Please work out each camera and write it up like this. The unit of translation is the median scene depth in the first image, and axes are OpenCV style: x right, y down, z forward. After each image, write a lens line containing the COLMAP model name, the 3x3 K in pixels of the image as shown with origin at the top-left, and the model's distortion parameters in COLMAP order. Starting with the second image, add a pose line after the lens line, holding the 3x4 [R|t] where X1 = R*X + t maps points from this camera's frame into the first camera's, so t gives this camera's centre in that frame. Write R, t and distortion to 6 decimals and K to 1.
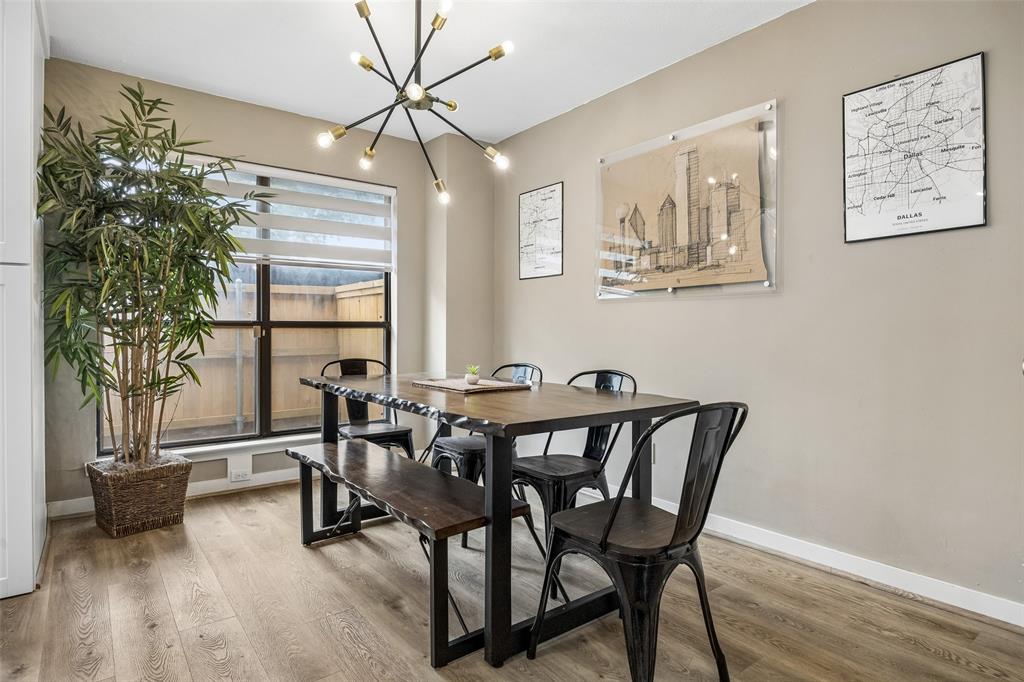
lens RADIAL K [[557.8, 0, 511.8], [0, 557.8, 328.3], [0, 0, 1]] dist [-0.004539, 0.000038]
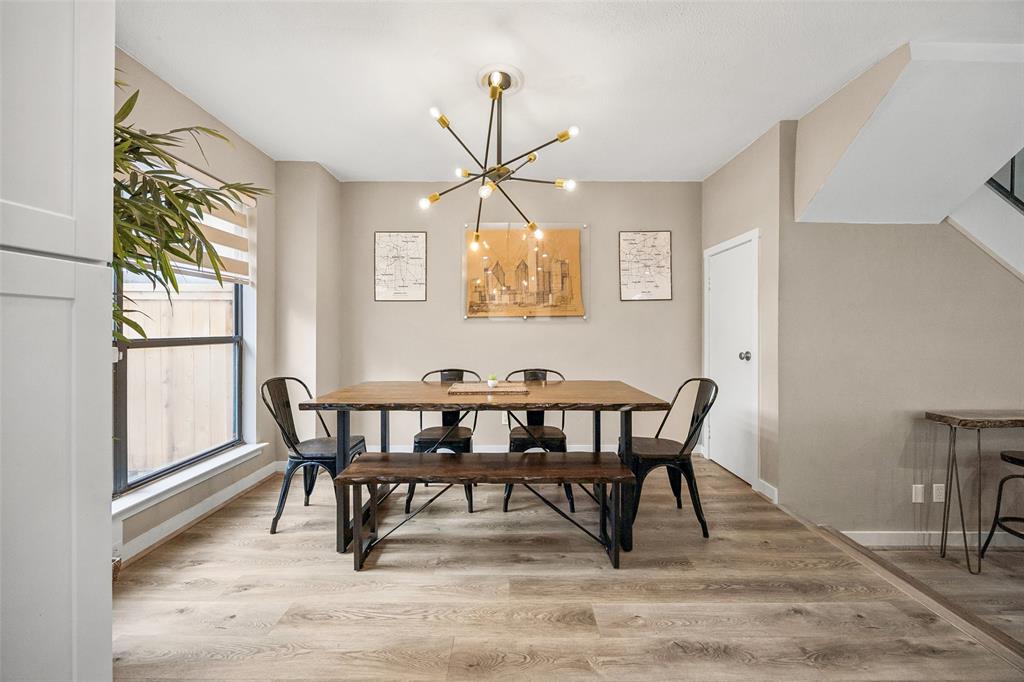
lens RADIAL K [[395.1, 0, 511.3], [0, 395.1, 327.0], [0, 0, 1]] dist [0.001753, 0.000081]
pose [[0.612180, 0.002804, 0.790713, -0.678407], [0.000276, 0.999993, -0.003759, -0.035728], [-0.790718, 0.002519, 0.612175, 0.314249]]
